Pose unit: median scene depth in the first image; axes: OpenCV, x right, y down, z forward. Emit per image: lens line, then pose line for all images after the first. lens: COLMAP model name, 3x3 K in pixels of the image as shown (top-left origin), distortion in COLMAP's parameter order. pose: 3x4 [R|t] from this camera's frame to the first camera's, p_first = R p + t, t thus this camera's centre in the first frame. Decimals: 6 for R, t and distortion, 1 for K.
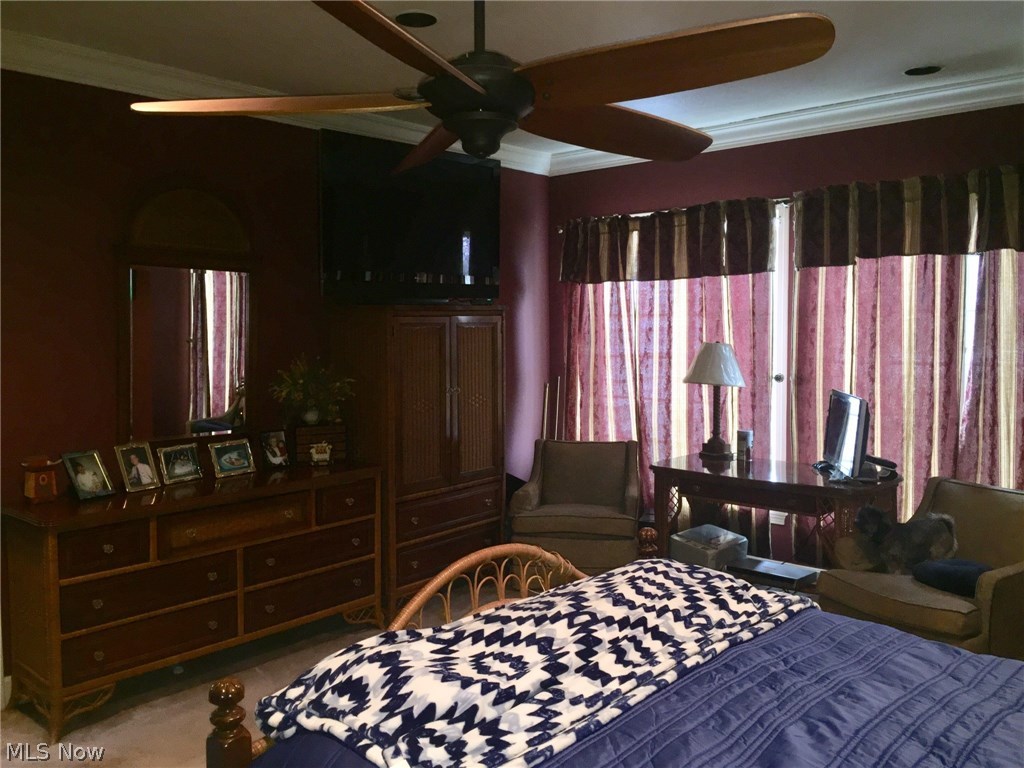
lens RADIAL K [[876.0, 0, 508.5], [0, 876.0, 386.4], [0, 0, 1]] dist [0.039141, -0.041309]
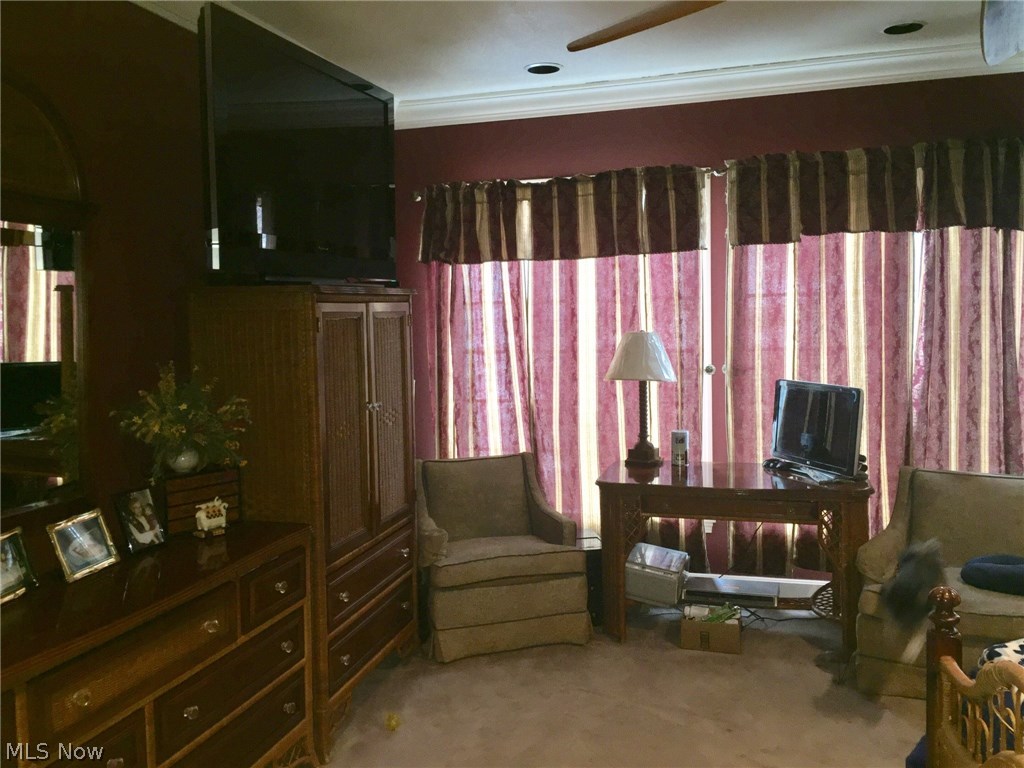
lens RADIAL K [[876.0, 0, 513.4], [0, 876.0, 376.8], [0, 0, 1]] dist [0.039141, -0.041309]
pose [[0.900403, -0.046293, 0.432586, -0.265636], [0.050020, 0.998744, 0.002767, -0.015338], [-0.432171, 0.019147, 0.901588, 0.298219]]
